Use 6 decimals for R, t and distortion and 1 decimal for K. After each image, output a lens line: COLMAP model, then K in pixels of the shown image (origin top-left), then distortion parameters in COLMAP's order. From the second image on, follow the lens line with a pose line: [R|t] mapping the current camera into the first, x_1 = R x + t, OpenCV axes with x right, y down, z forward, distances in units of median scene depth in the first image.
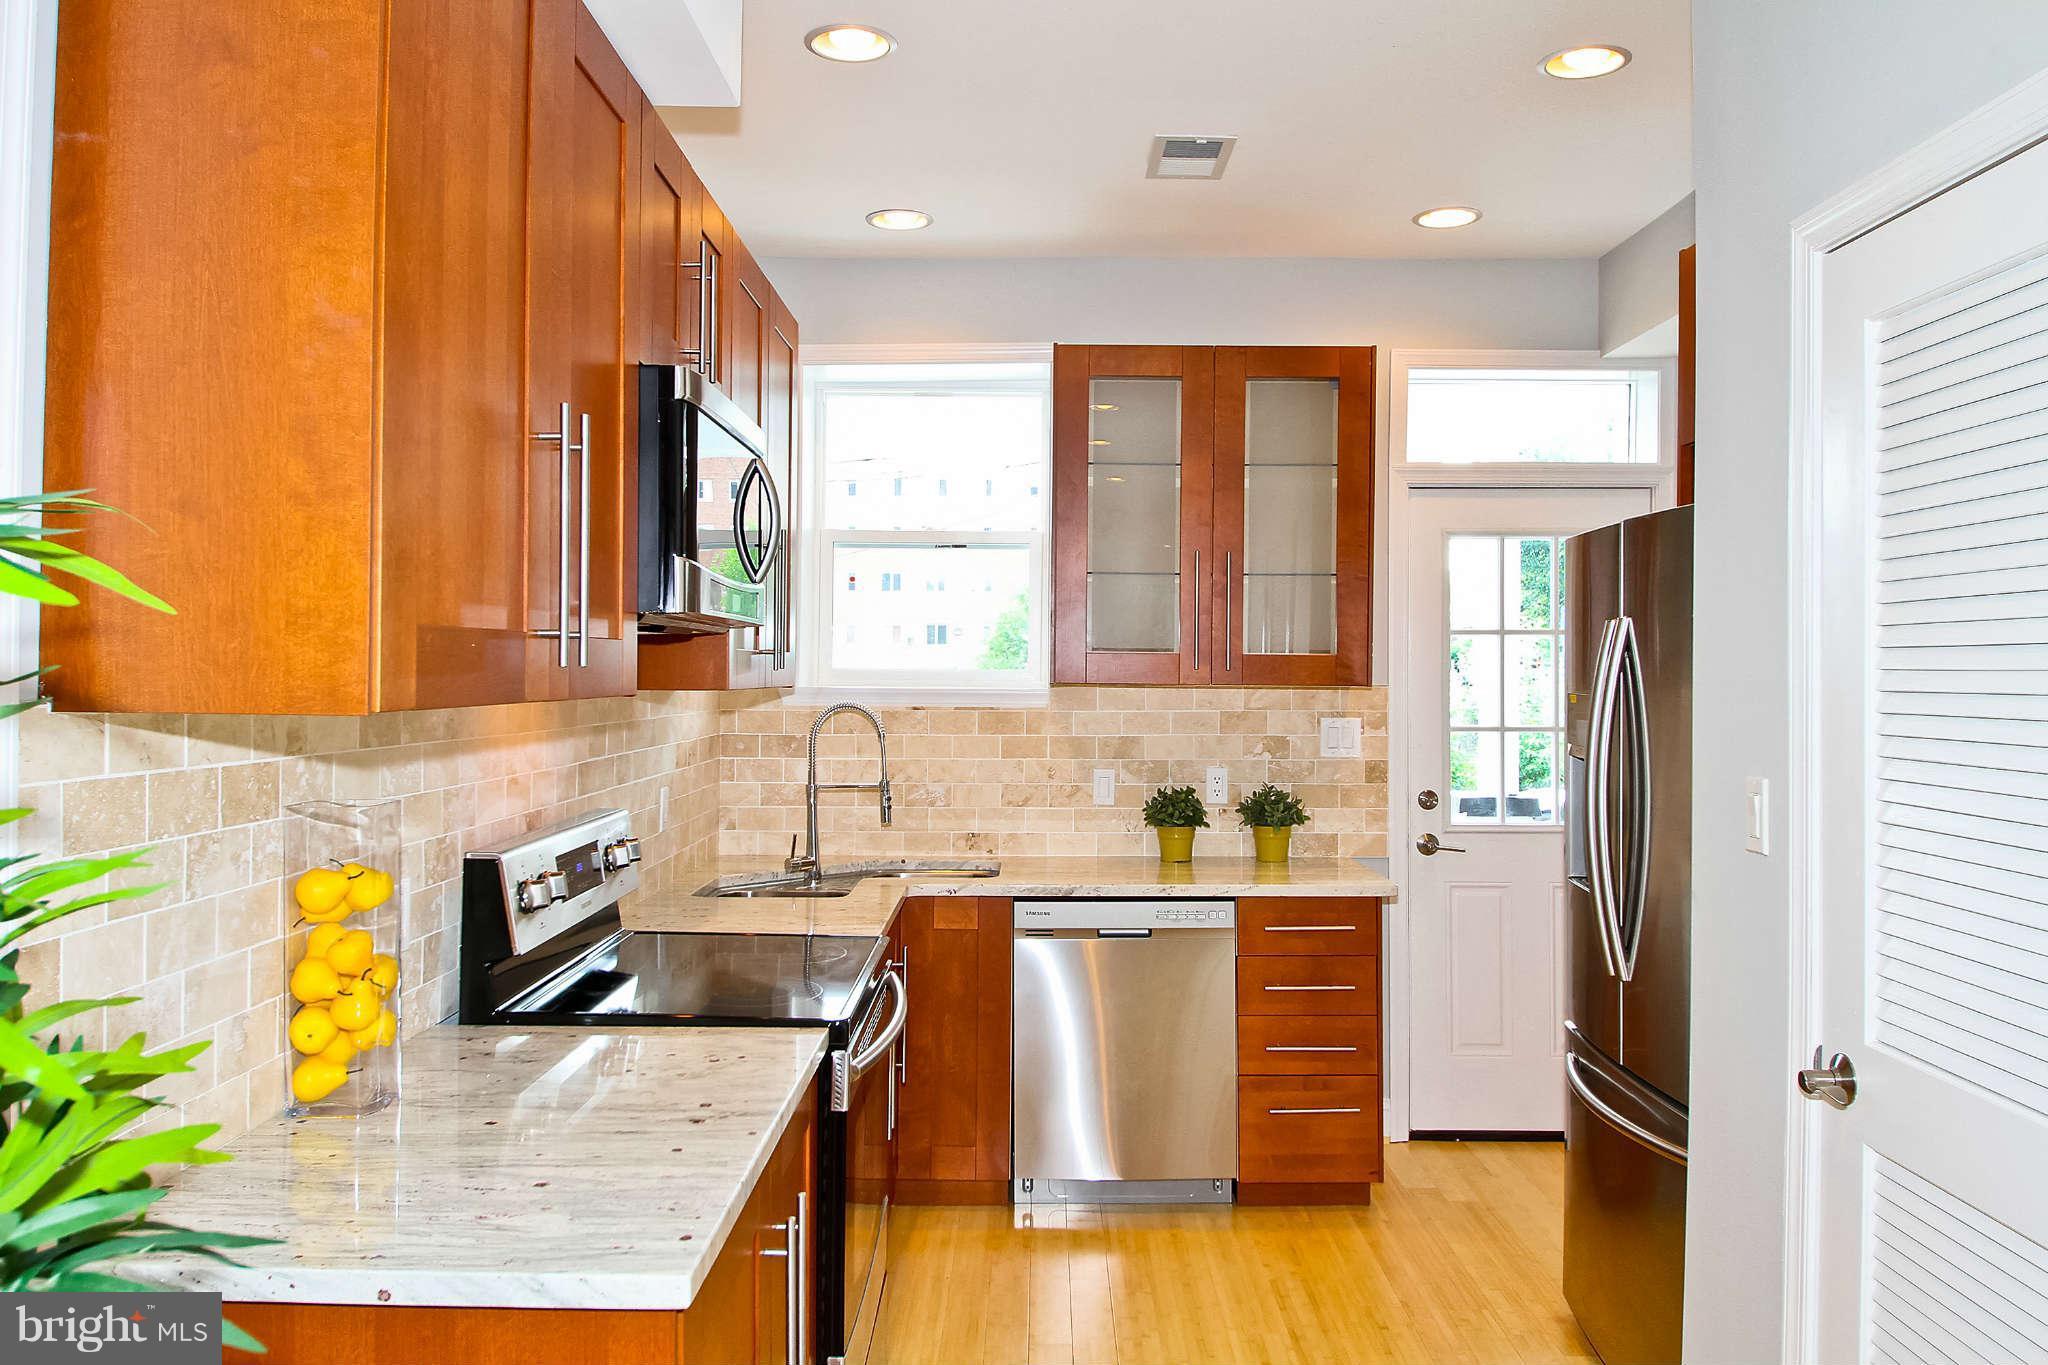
lens RADIAL K [[1373.7, 0, 1024.0], [0, 1373.7, 682.5], [0, 0, 1]] dist [-0.001943, -0.000511]
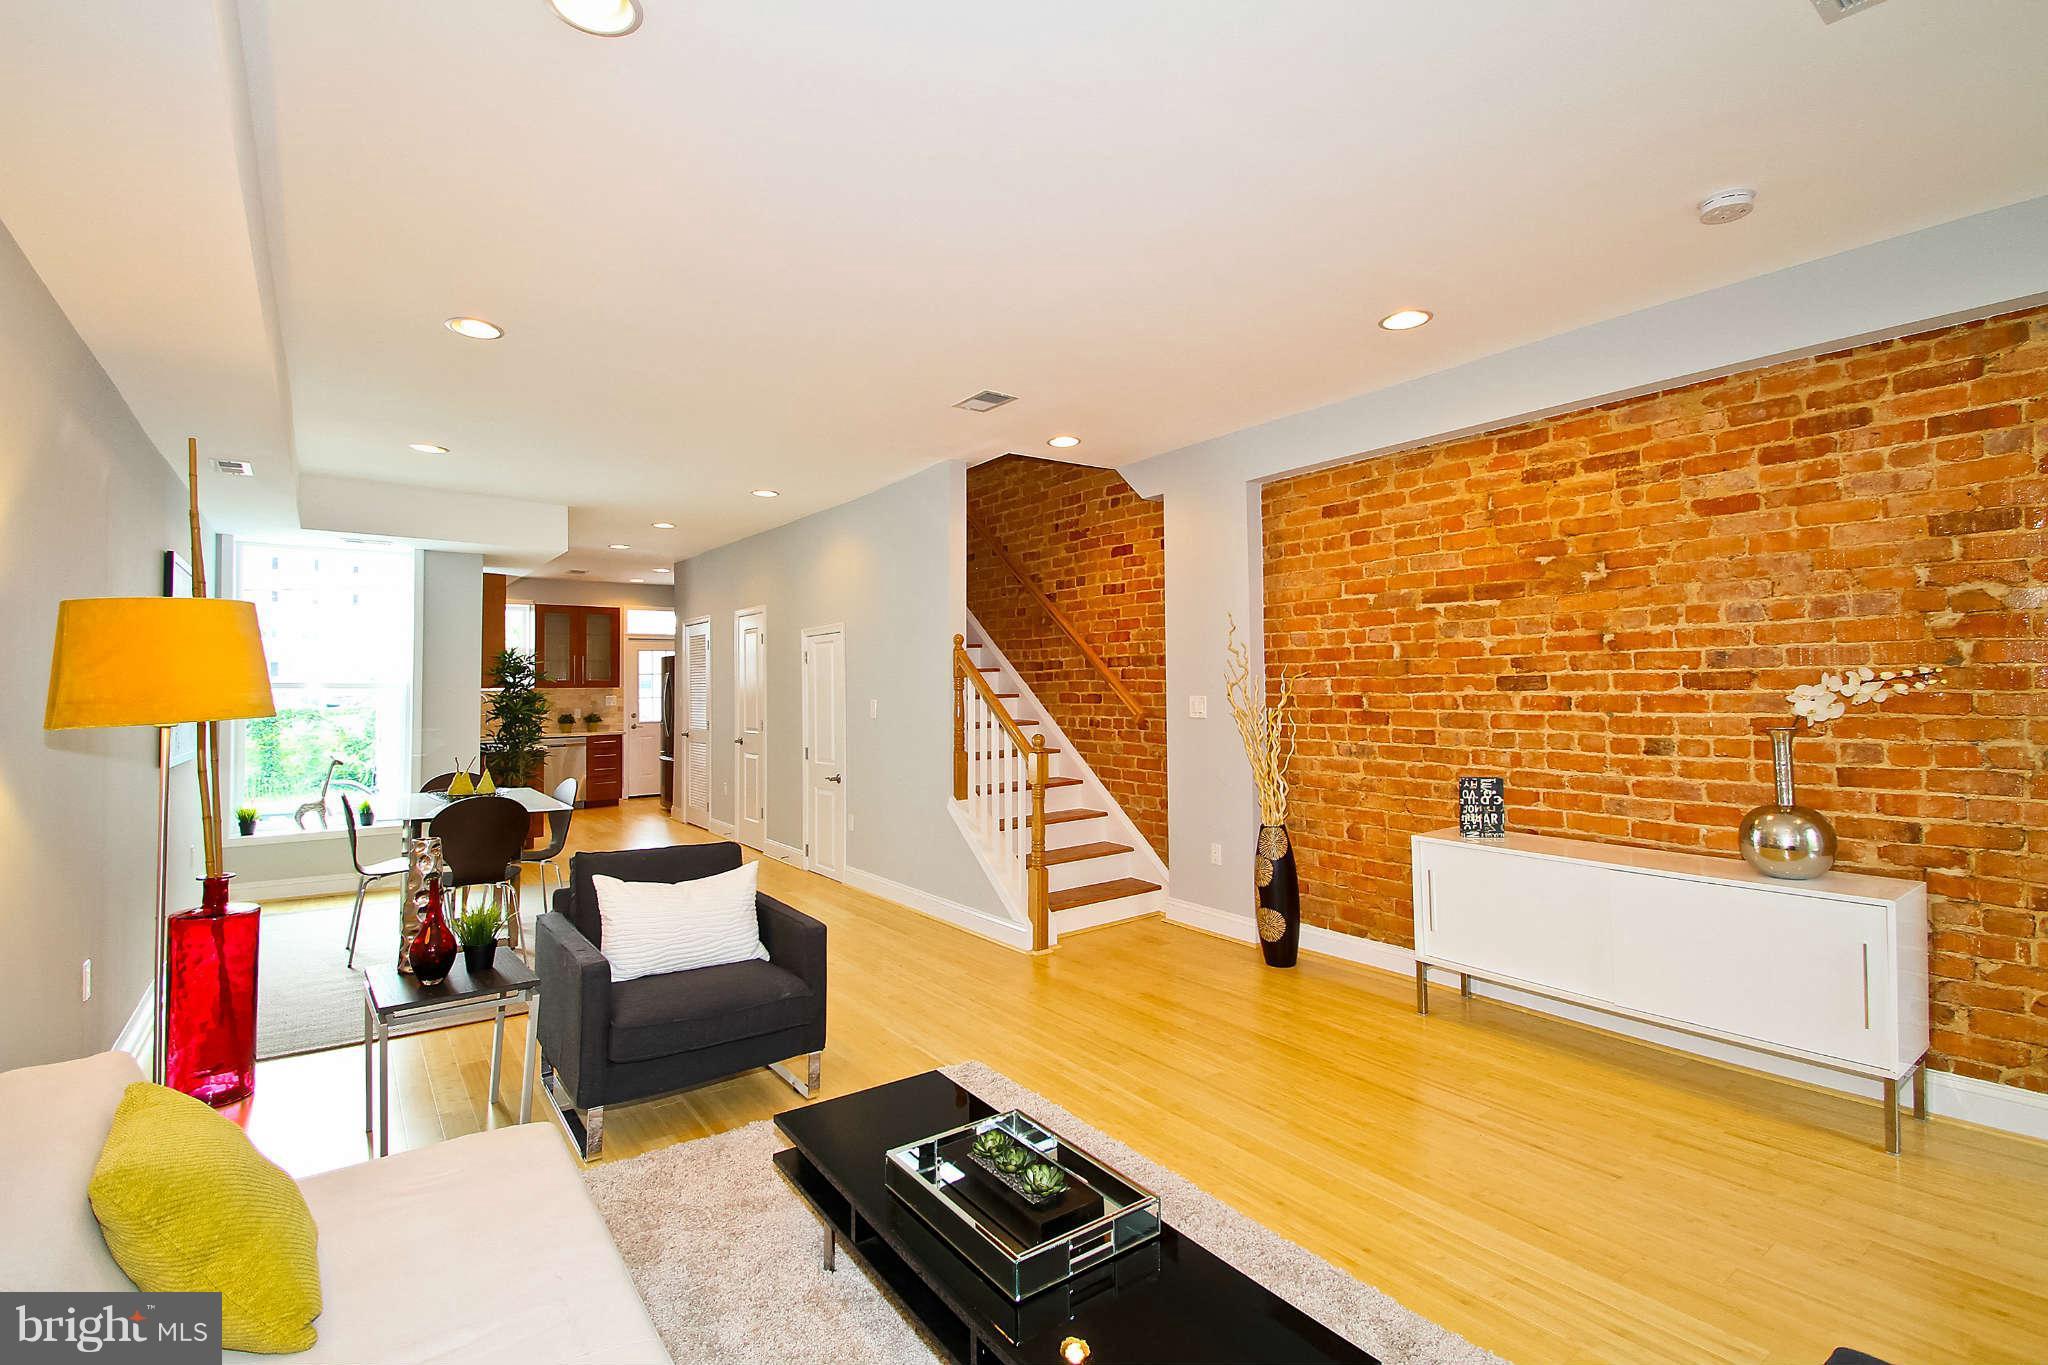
lens RADIAL K [[949.4, 0, 1024.0], [0, 949.4, 682.5], [0, 0, 1]] dist [-0.001255, -0.000428]
pose [[0.803930, 0.000451, 0.594724, -0.453612], [0.007336, 0.999916, -0.010674, 0.025399], [-0.594679, 0.012944, 0.803859, -1.970633]]
